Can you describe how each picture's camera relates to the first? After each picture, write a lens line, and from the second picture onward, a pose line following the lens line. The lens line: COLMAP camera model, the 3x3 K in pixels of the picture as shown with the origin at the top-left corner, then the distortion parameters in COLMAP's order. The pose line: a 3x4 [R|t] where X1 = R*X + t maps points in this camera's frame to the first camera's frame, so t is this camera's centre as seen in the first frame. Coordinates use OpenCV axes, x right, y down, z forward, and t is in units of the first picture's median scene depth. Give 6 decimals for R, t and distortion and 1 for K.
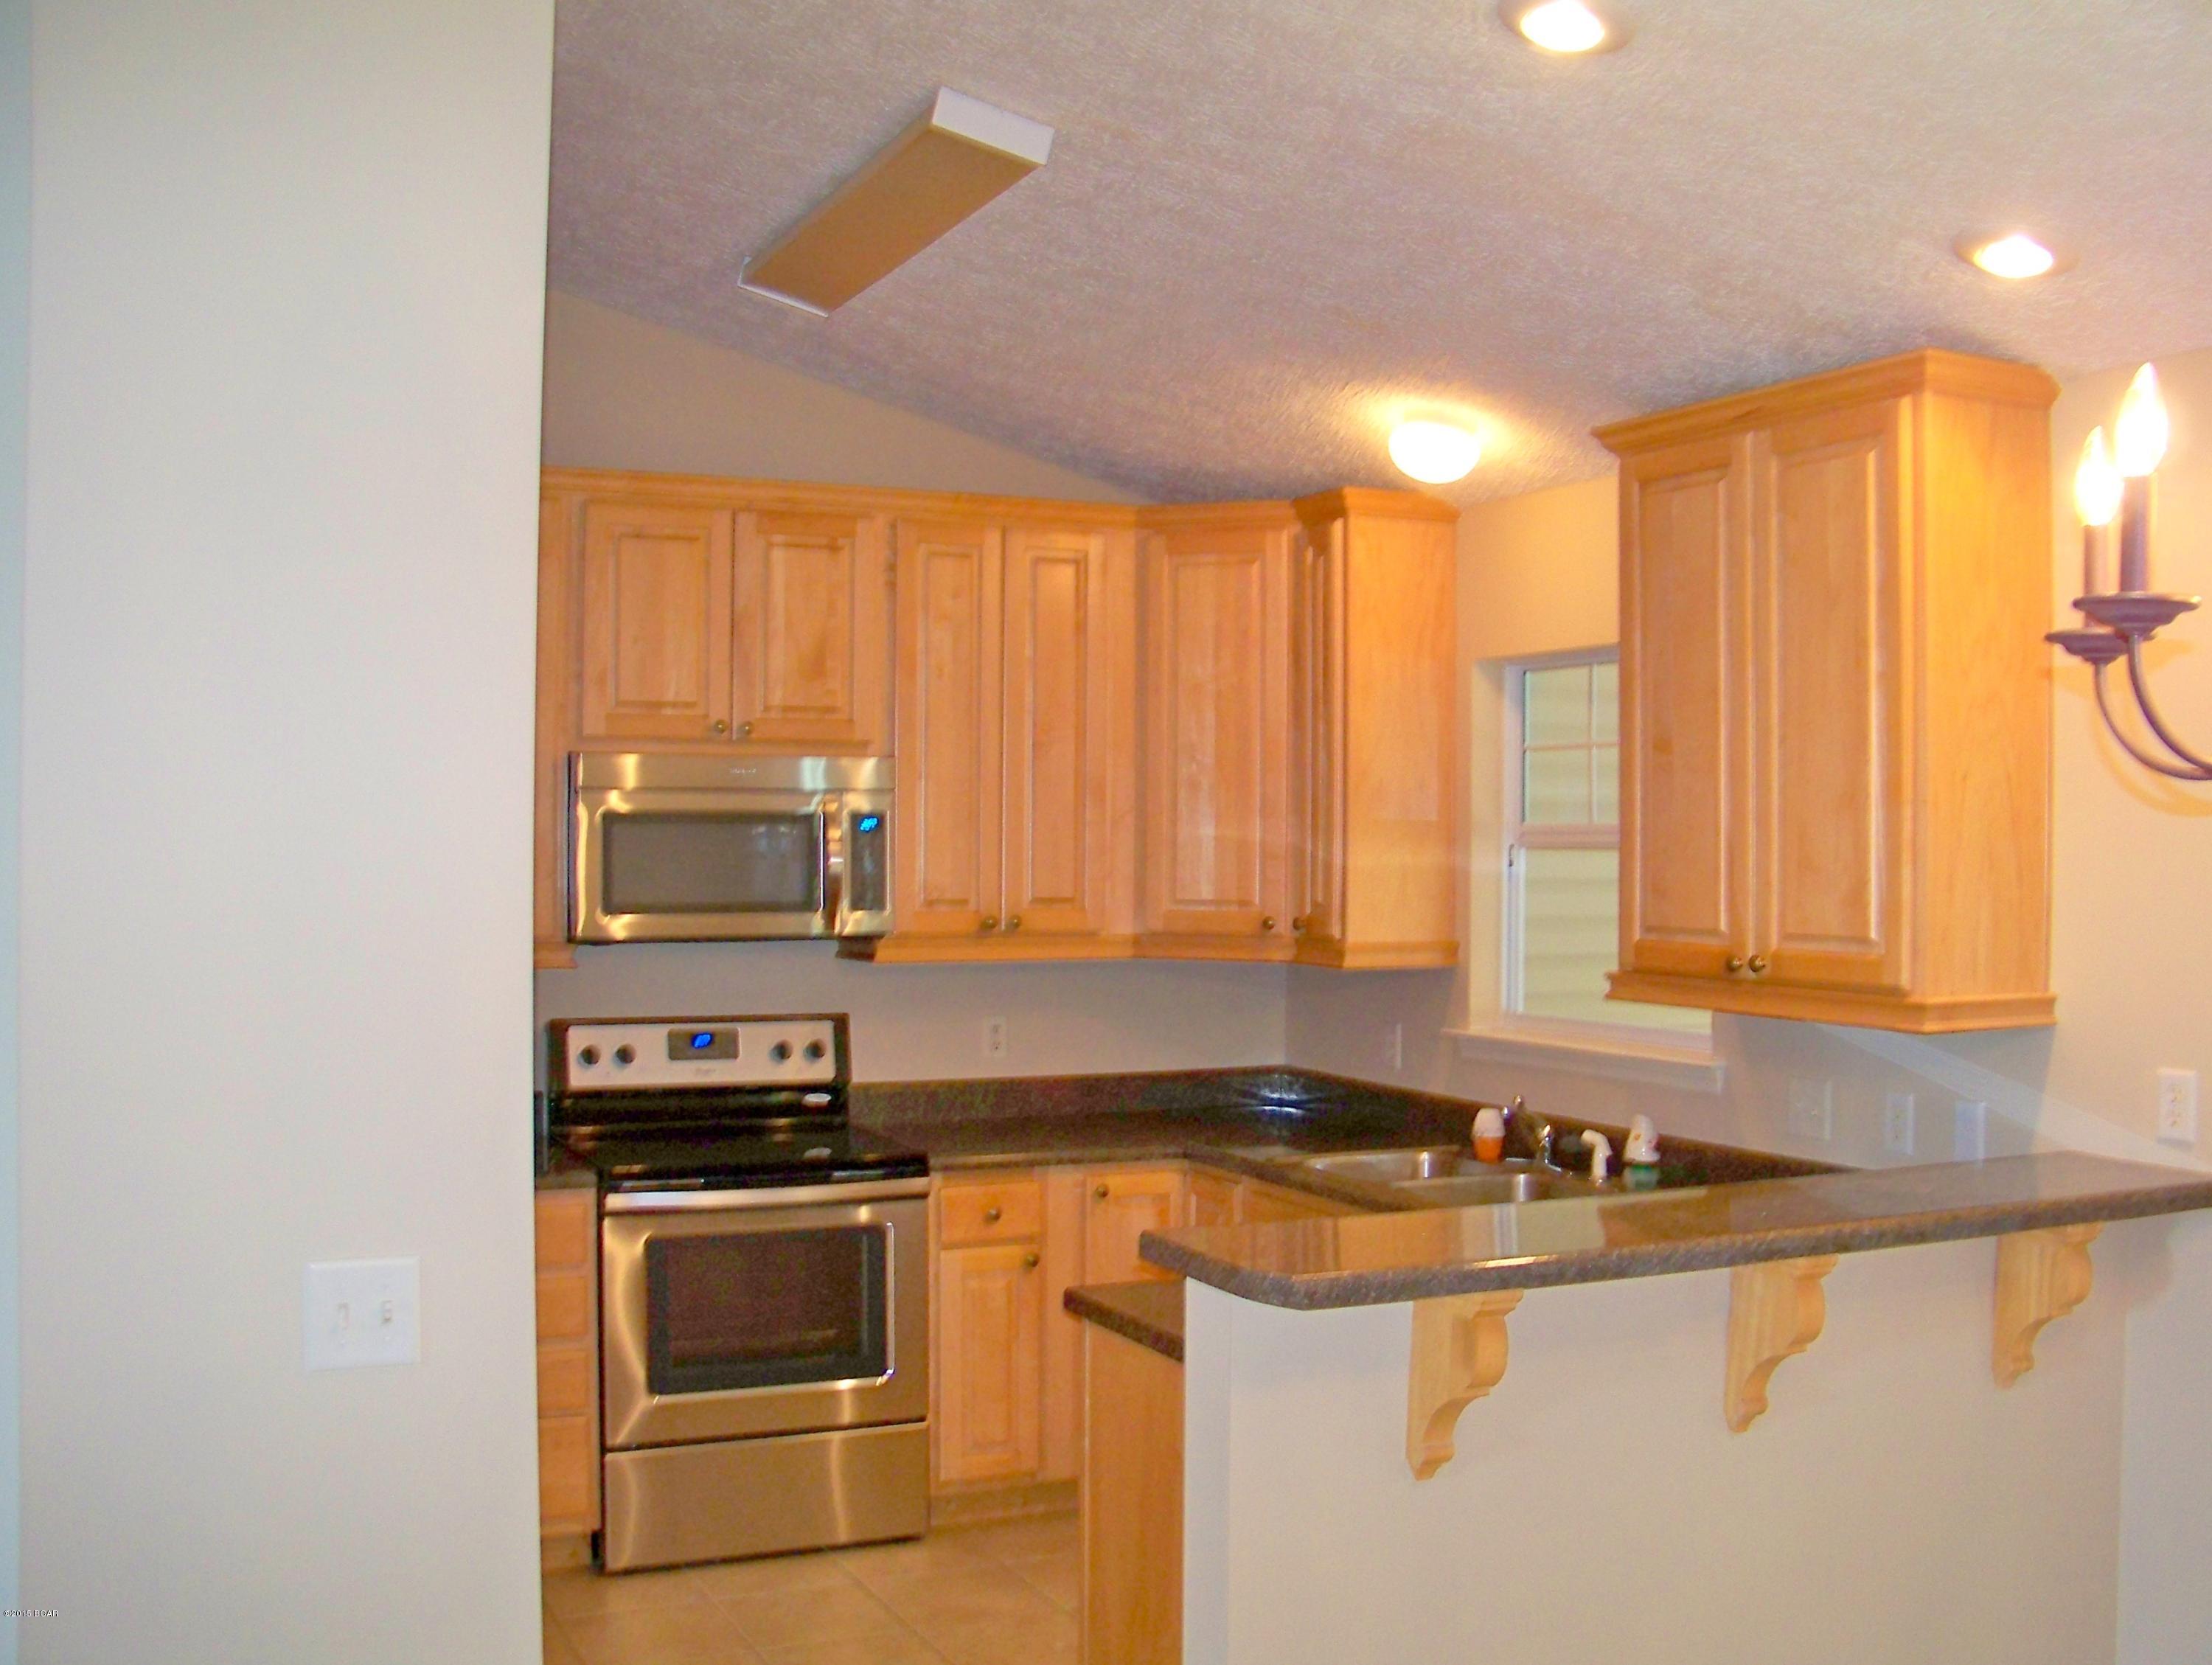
lens RADIAL K [[2377.4, 0, 1139.2], [0, 2377.4, 890.8], [0, 0, 1]] dist [-0.279395, 0.524590]
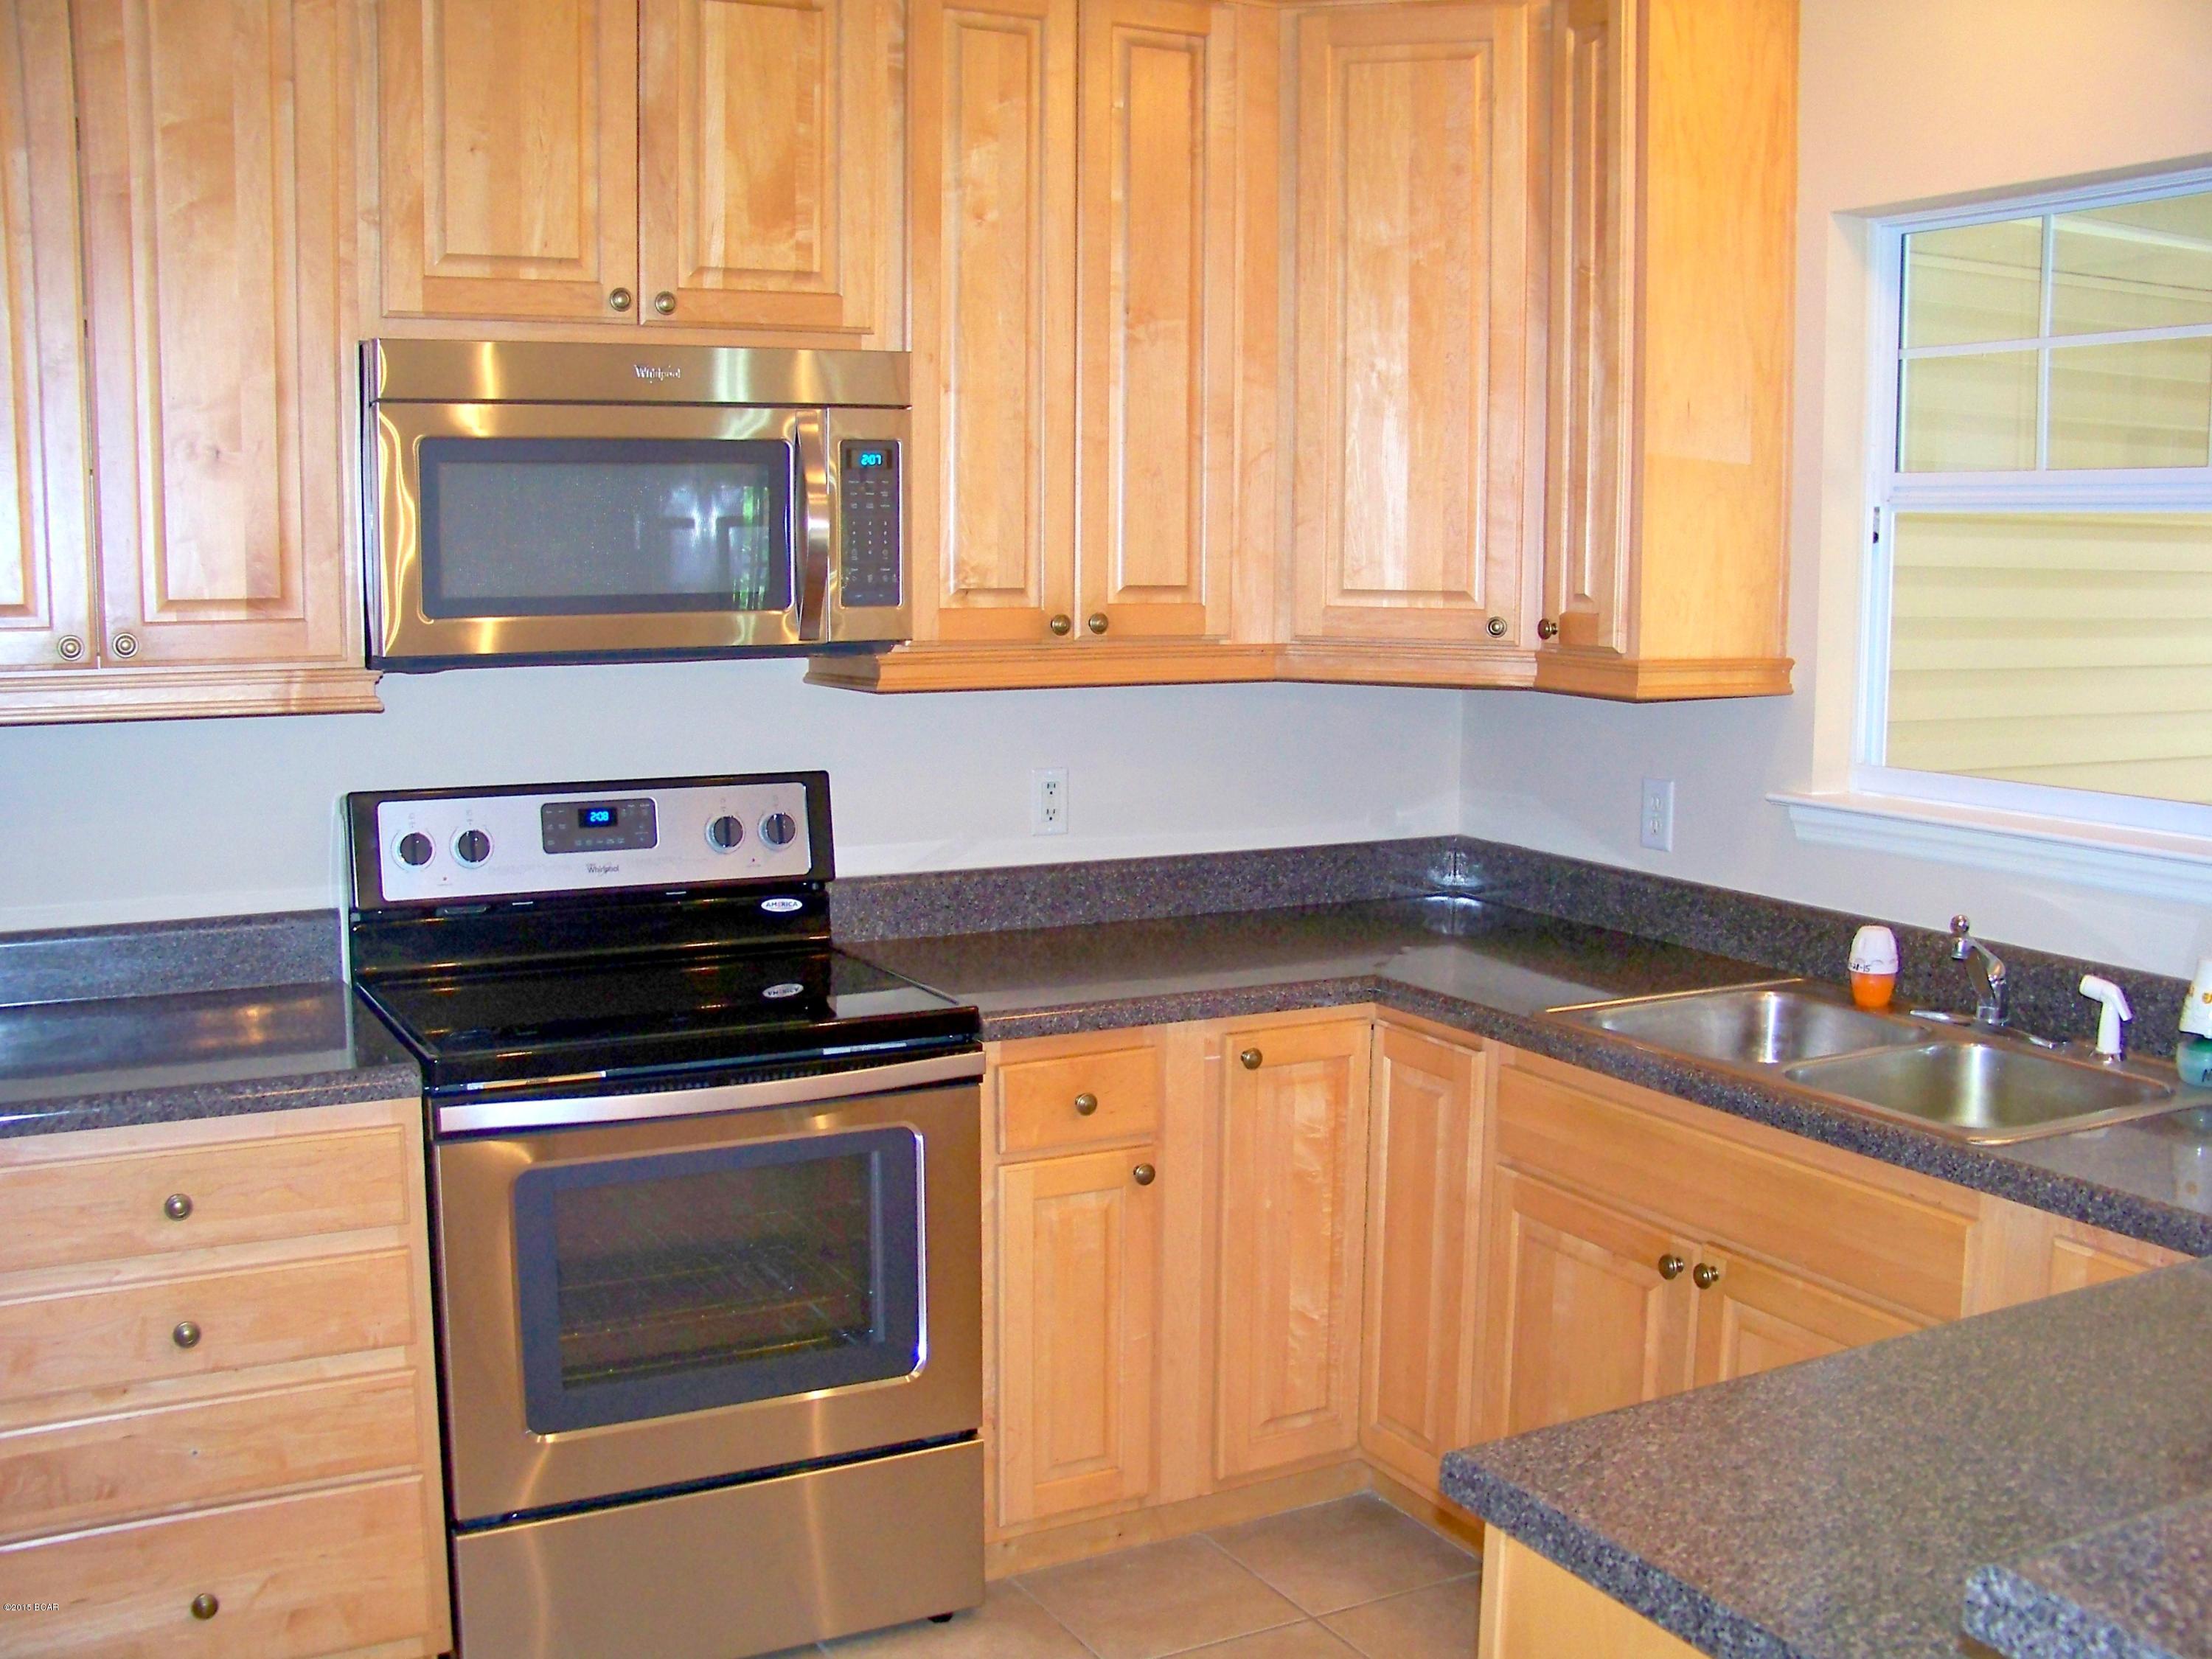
lens RADIAL K [[2377.4, 0, 1139.2], [0, 2377.4, 887.8], [0, 0, 1]] dist [-0.279395, 0.524590]
pose [[0.998935, -0.006746, 0.045637, -0.073868], [0.001138, 0.992553, 0.121805, 0.006520], [-0.046119, -0.121623, 0.991504, 0.390185]]
